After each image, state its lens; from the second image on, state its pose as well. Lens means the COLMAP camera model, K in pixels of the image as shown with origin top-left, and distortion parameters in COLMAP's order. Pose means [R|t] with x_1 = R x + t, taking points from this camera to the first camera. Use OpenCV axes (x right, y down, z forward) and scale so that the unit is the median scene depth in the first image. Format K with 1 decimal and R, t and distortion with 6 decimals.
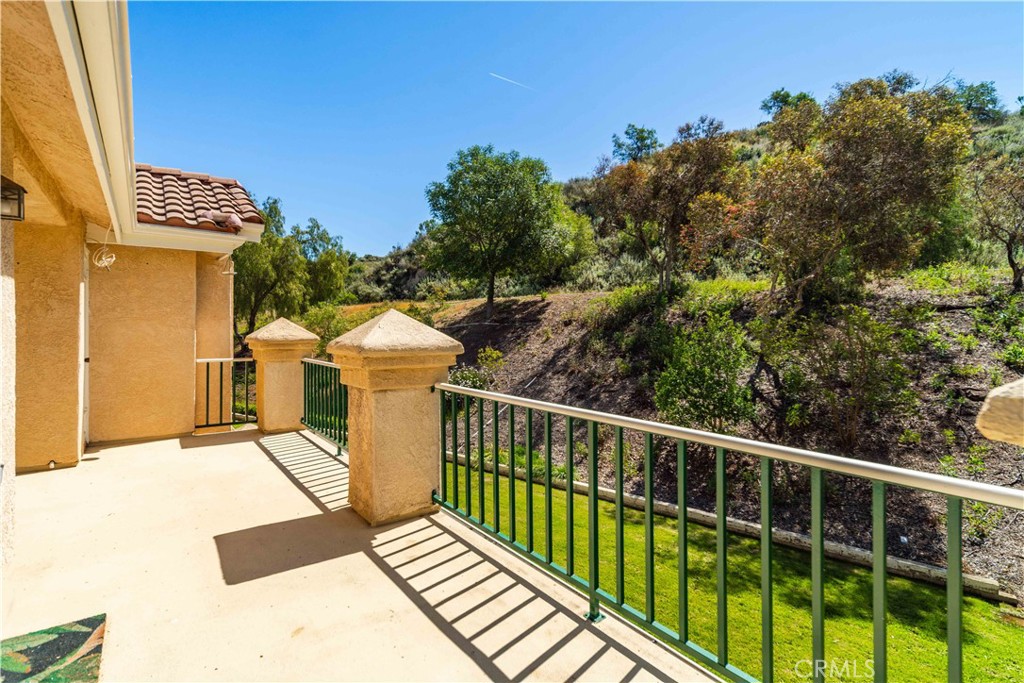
lens RADIAL K [[498.7, 0, 502.7], [0, 498.7, 330.8], [0, 0, 1]] dist [0.014310, 0.002629]
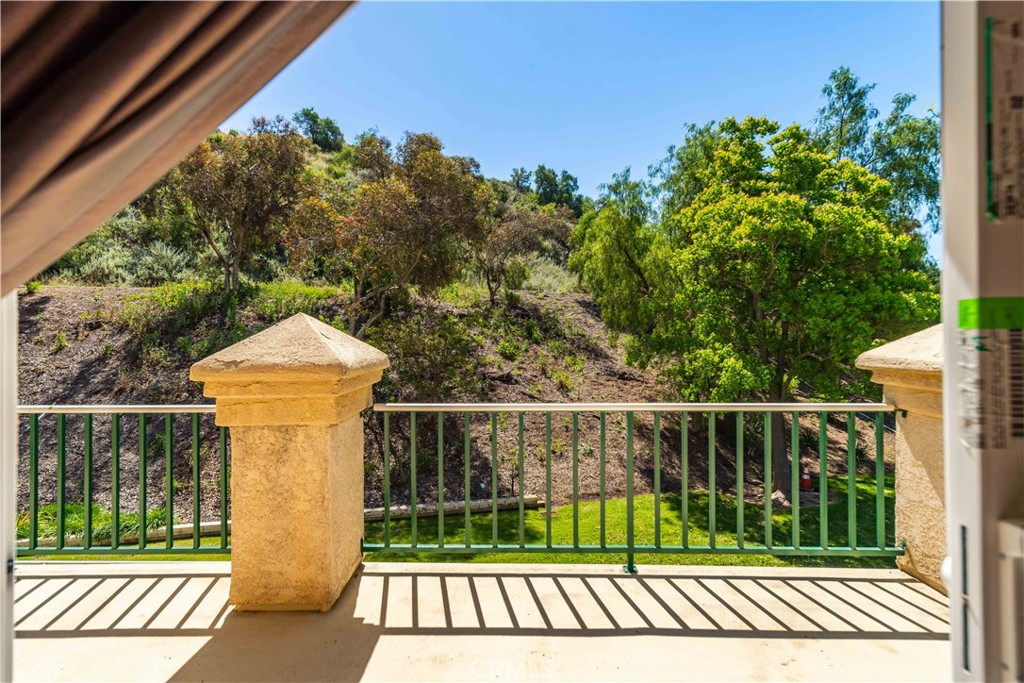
lens RADIAL K [[498.7, 0, 509.3], [0, 498.7, 325.6], [0, 0, 1]] dist [0.014310, 0.002629]
pose [[0.605030, 0.002241, 0.796199, -0.124395], [0.009606, 0.999903, -0.010114, -0.003266], [-0.796144, 0.013768, 0.604950, 0.060389]]
